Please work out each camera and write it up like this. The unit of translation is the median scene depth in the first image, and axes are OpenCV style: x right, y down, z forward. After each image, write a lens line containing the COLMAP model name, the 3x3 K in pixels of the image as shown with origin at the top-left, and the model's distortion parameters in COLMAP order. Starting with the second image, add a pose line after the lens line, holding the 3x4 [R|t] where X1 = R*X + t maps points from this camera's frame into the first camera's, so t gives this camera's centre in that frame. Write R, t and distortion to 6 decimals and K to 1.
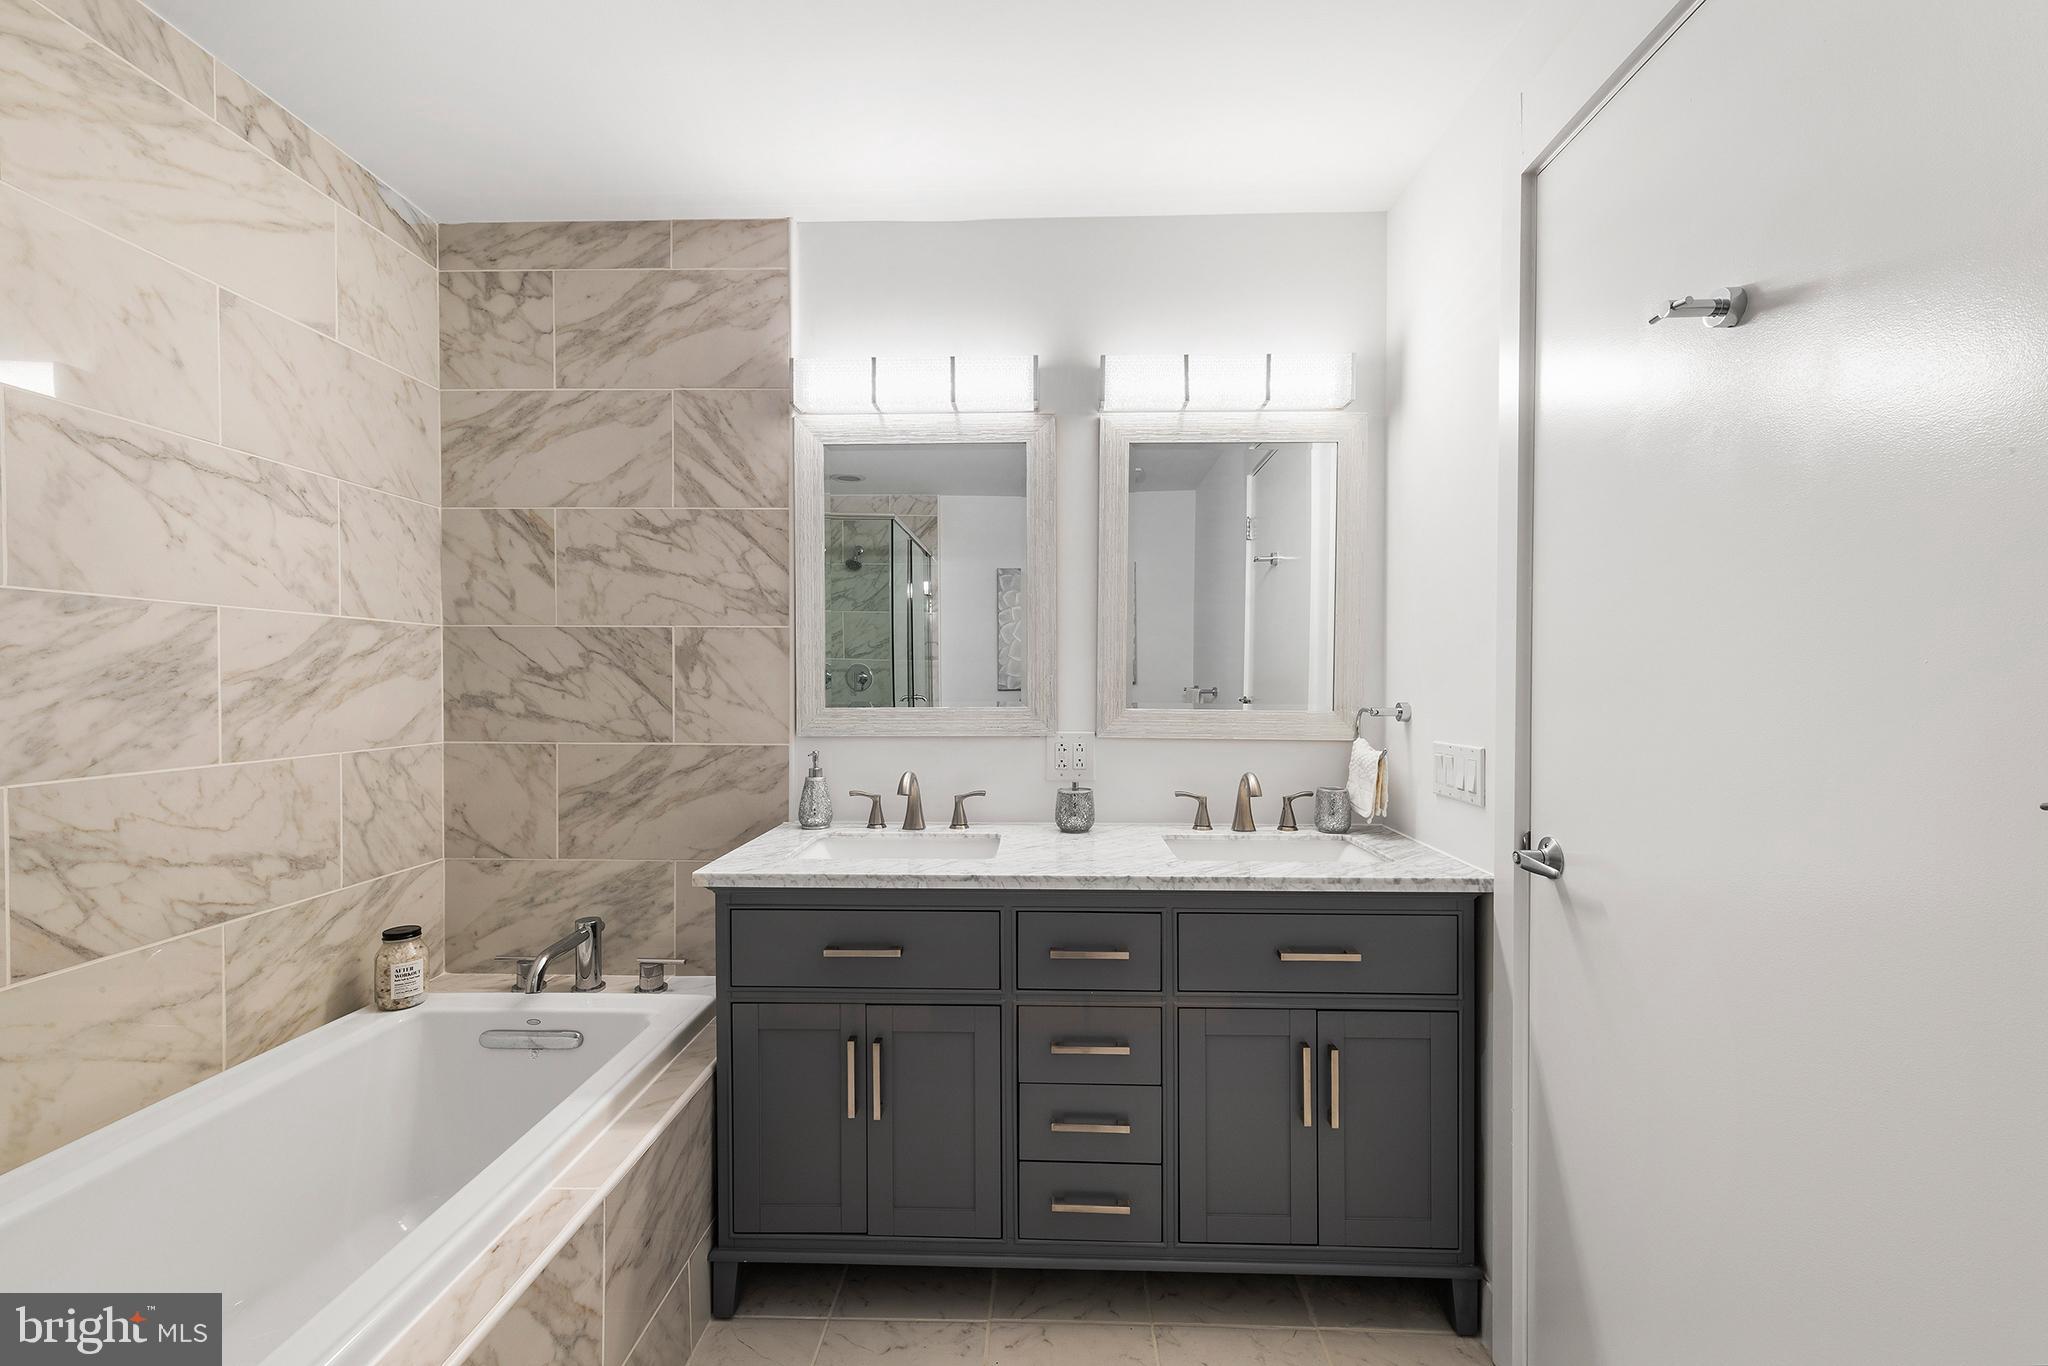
lens RADIAL K [[869.7, 0, 1024.0], [0, 869.7, 683.0], [0, 0, 1]] dist [0.020873, -0.005116]
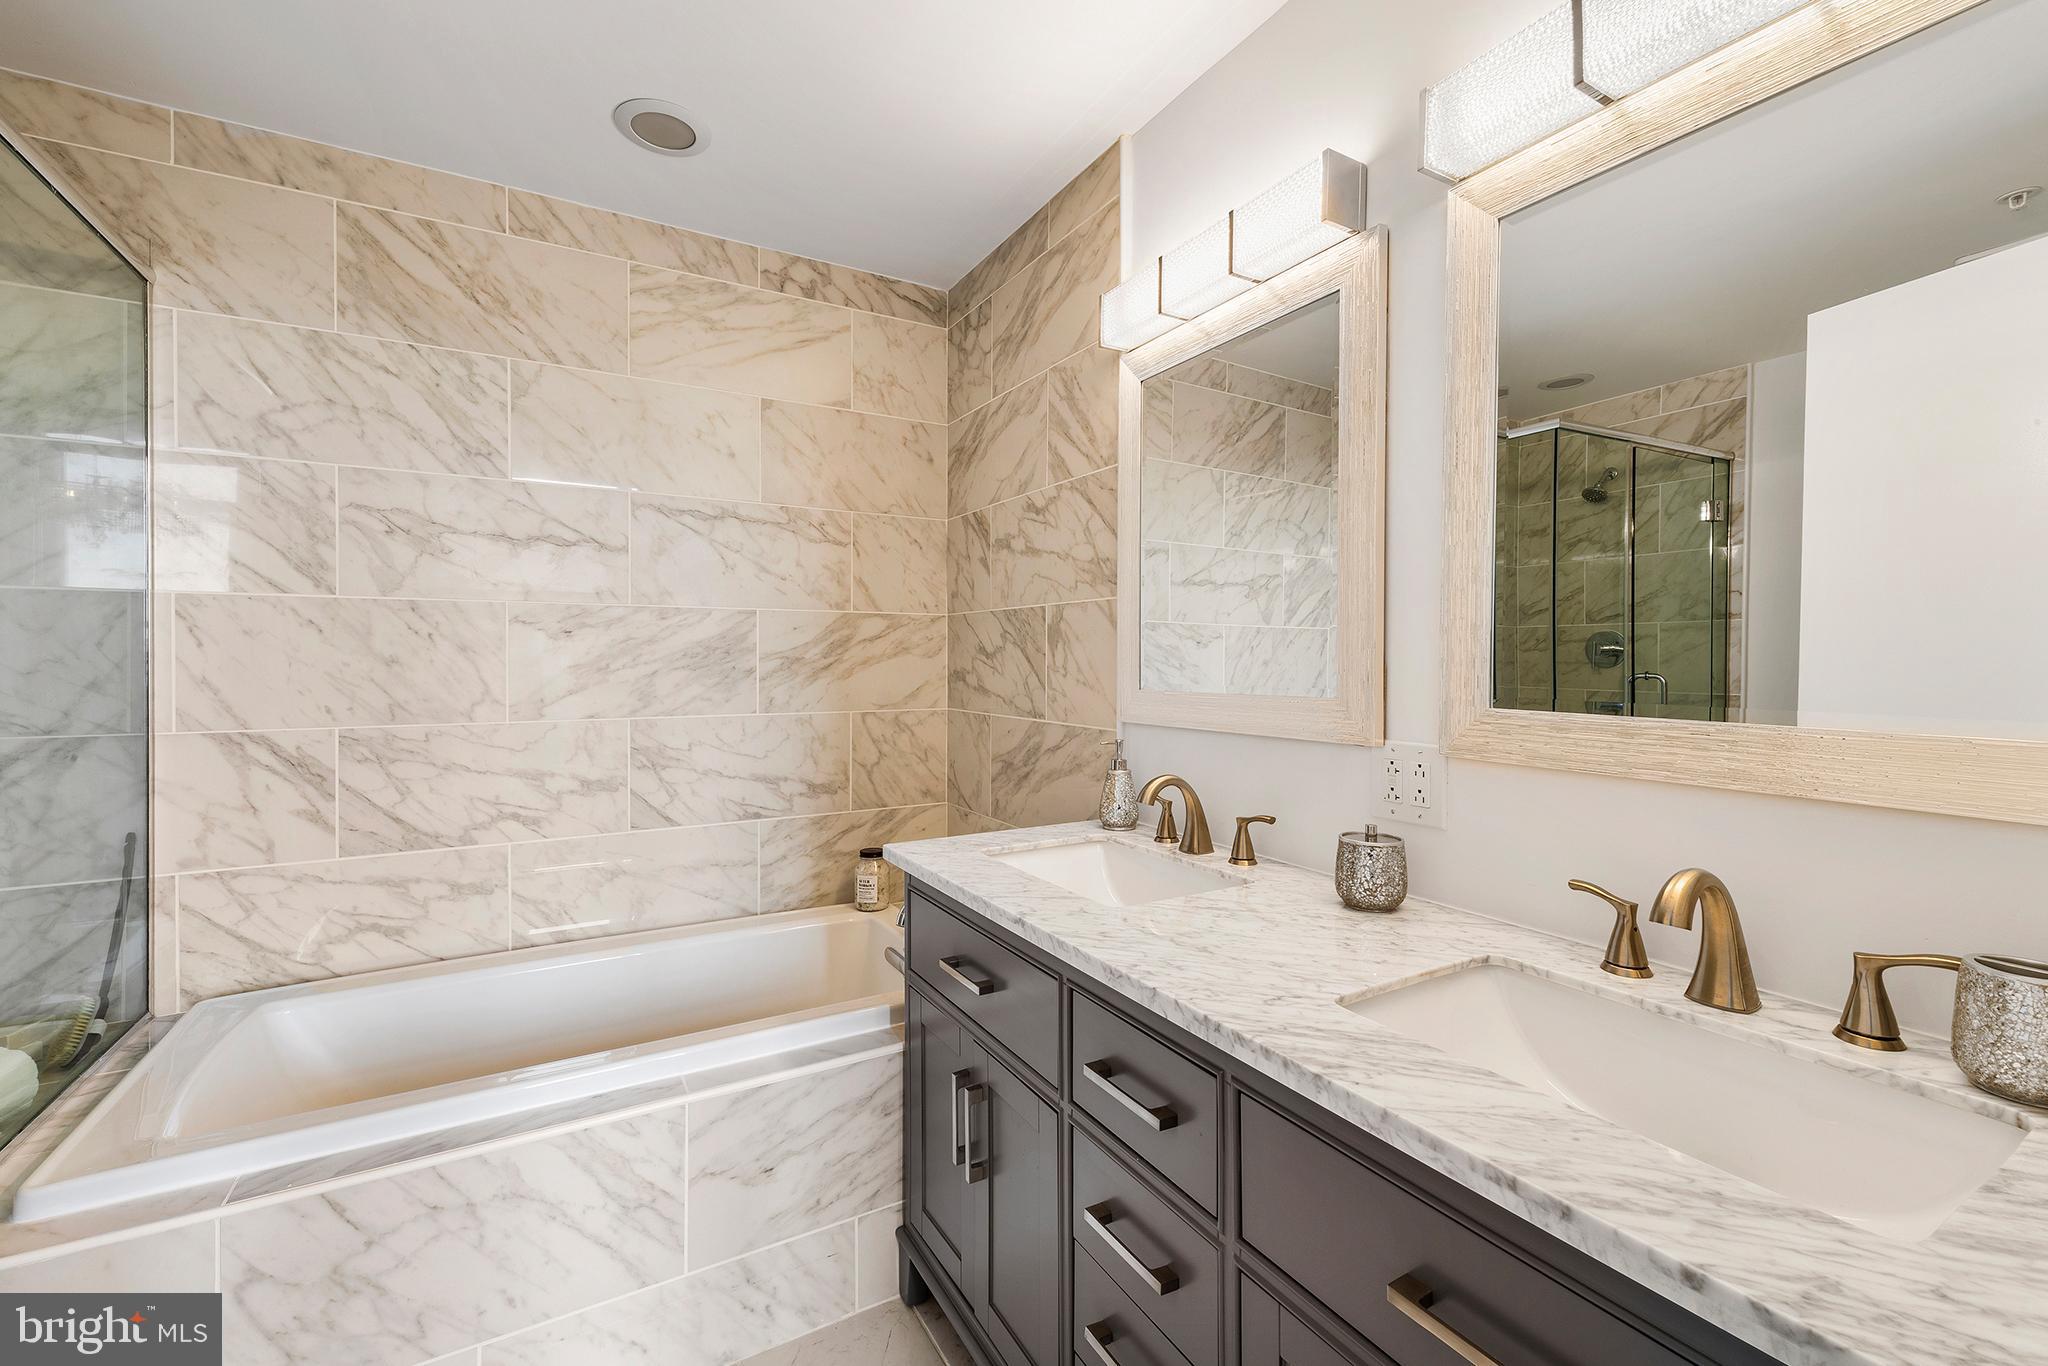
lens RADIAL K [[853.4, 0, 1018.4], [0, 853.4, 660.8], [0, 0, 1]] dist [0.016763, 0.000109]
pose [[0.516570, 0.000560, -0.856244, 0.490171], [-0.002642, 0.999996, -0.000939, 0.001000], [0.856241, 0.002747, 0.516570, 0.536466]]
